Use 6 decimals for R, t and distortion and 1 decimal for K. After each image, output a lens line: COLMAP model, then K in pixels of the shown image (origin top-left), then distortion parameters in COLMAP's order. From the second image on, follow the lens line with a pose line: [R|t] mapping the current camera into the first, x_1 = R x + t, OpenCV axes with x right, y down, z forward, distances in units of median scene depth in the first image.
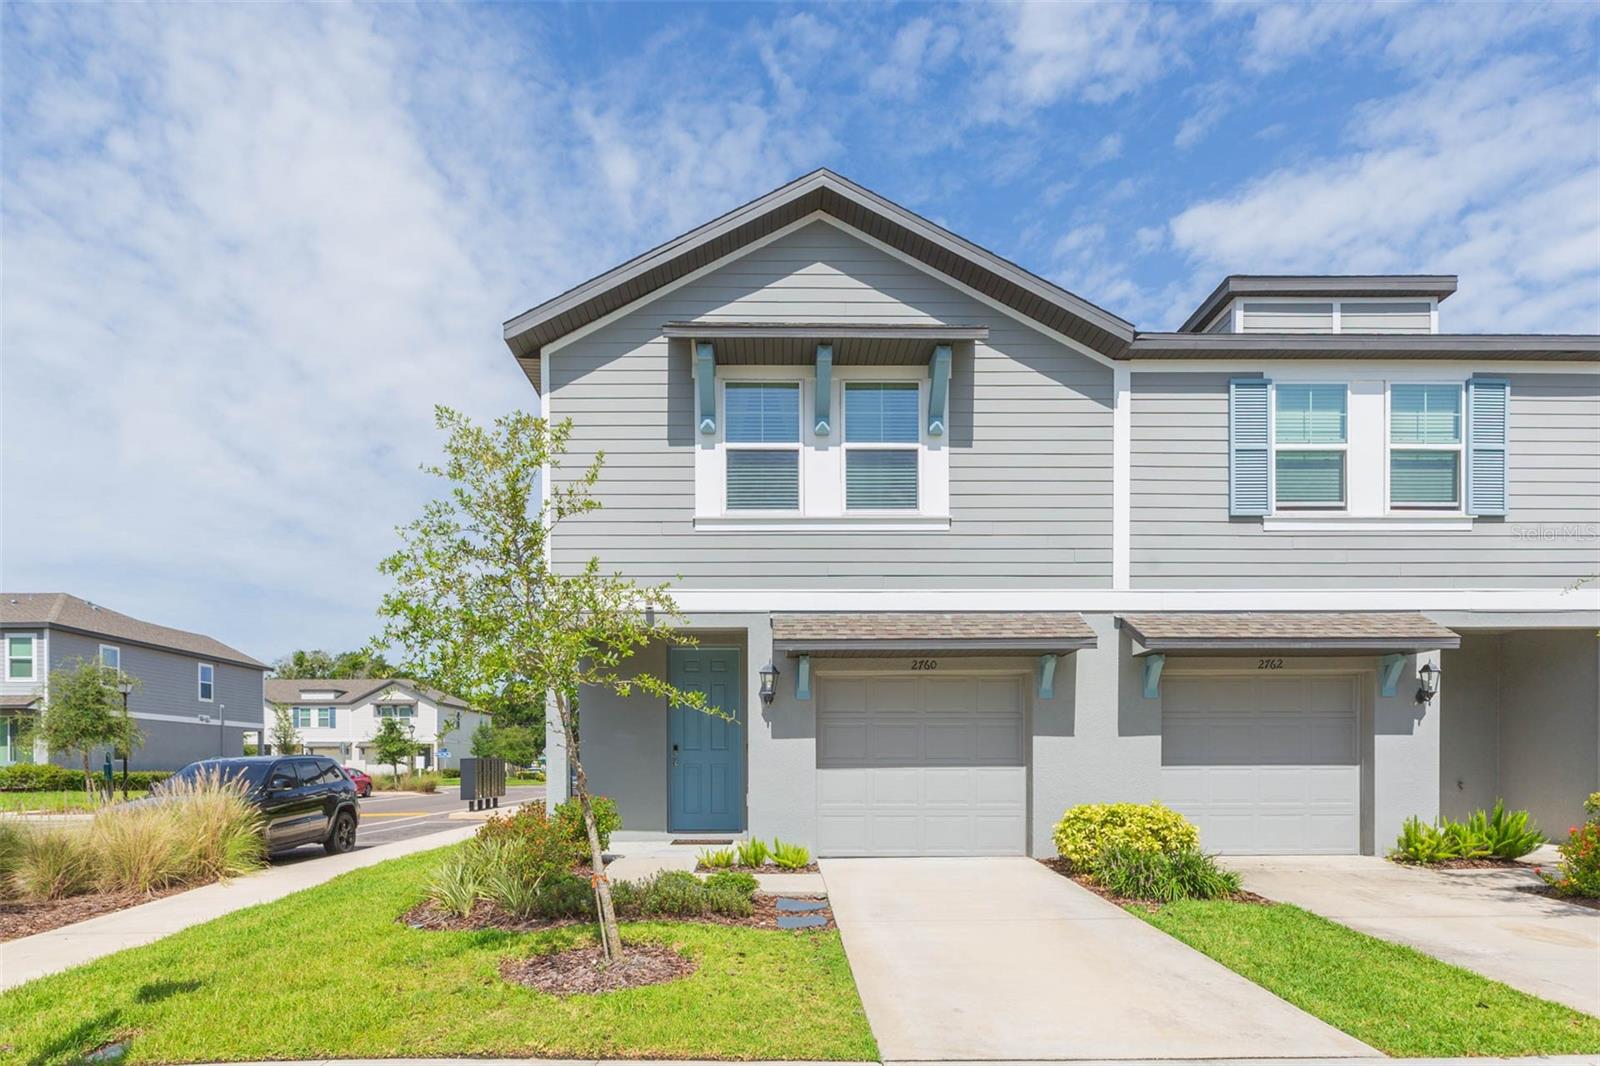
lens RADIAL K [[925.5, 0, 799.4], [0, 925.5, 776.1], [0, 0, 1]] dist [-0.002524, -0.000759]
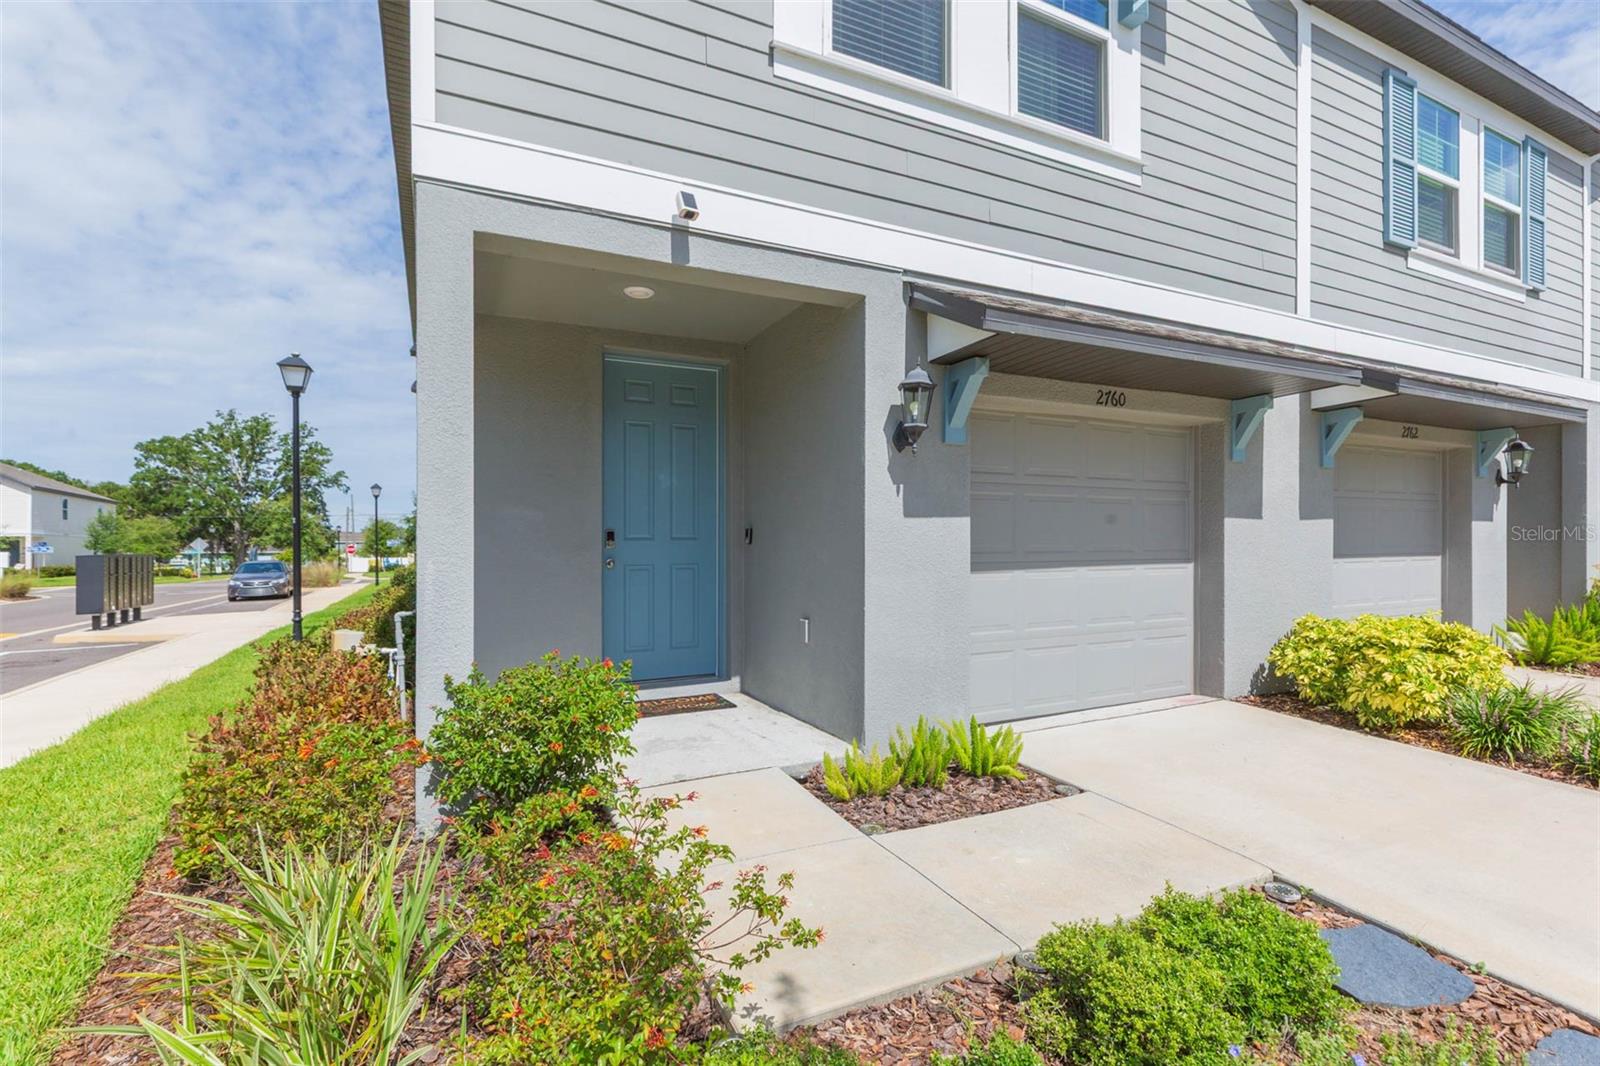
lens RADIAL K [[717.8, 0, 798.5], [0, 717.8, 548.7], [0, 0, 1]] dist [0.000162, 0.000323]
pose [[0.902741, -0.008283, 0.430104, -0.257914], [0.016186, 0.999761, -0.014719, -0.017736], [-0.429879, 0.020249, 0.902659, 0.666703]]
